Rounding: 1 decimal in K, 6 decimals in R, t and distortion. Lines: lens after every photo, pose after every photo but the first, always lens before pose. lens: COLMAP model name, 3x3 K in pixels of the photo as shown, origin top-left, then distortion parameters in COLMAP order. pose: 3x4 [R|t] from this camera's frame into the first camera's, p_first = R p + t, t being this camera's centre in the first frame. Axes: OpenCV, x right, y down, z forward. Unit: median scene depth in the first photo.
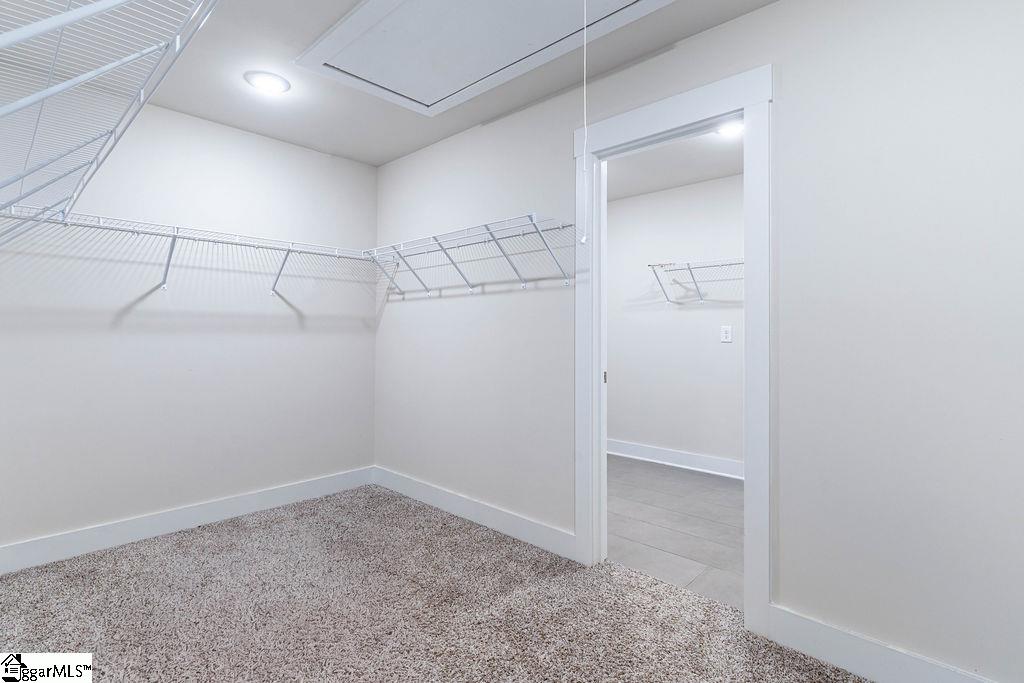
lens RADIAL K [[492.9, 0, 514.9], [0, 492.9, 323.7], [0, 0, 1]] dist [0.001656, -0.000035]
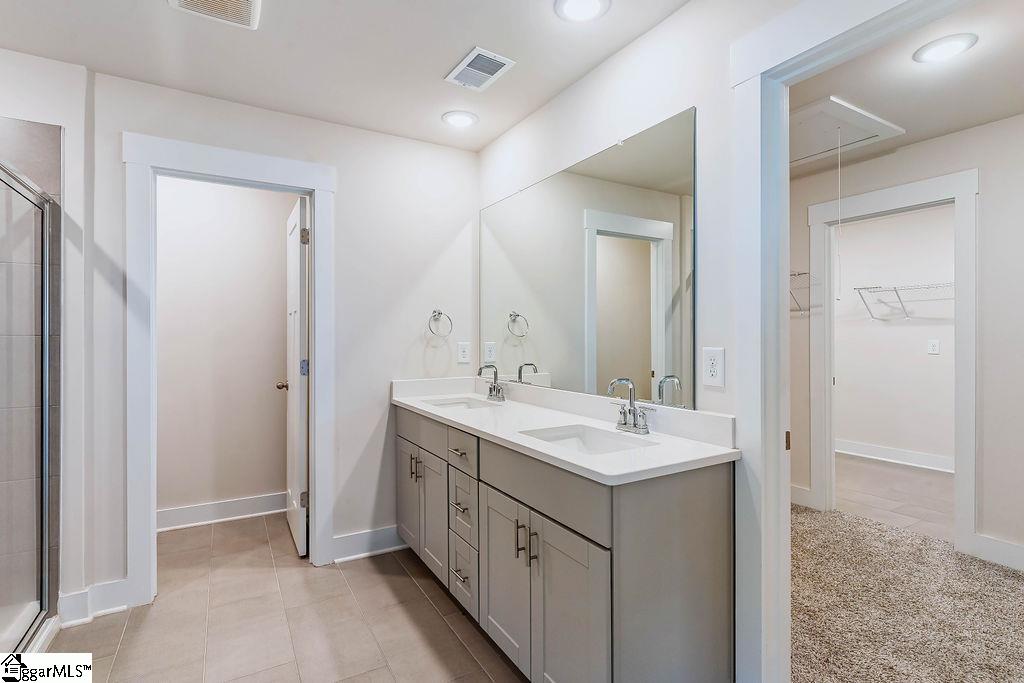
lens RADIAL K [[494.9, 0, 512.0], [0, 494.9, 341.5], [0, 0, 1]] dist [0.000597, -0.000326]
pose [[0.958884, -0.008574, -0.283668, -0.292172], [0.014394, 0.999726, 0.018441, -0.042371], [0.283432, -0.021766, 0.958745, -0.602608]]
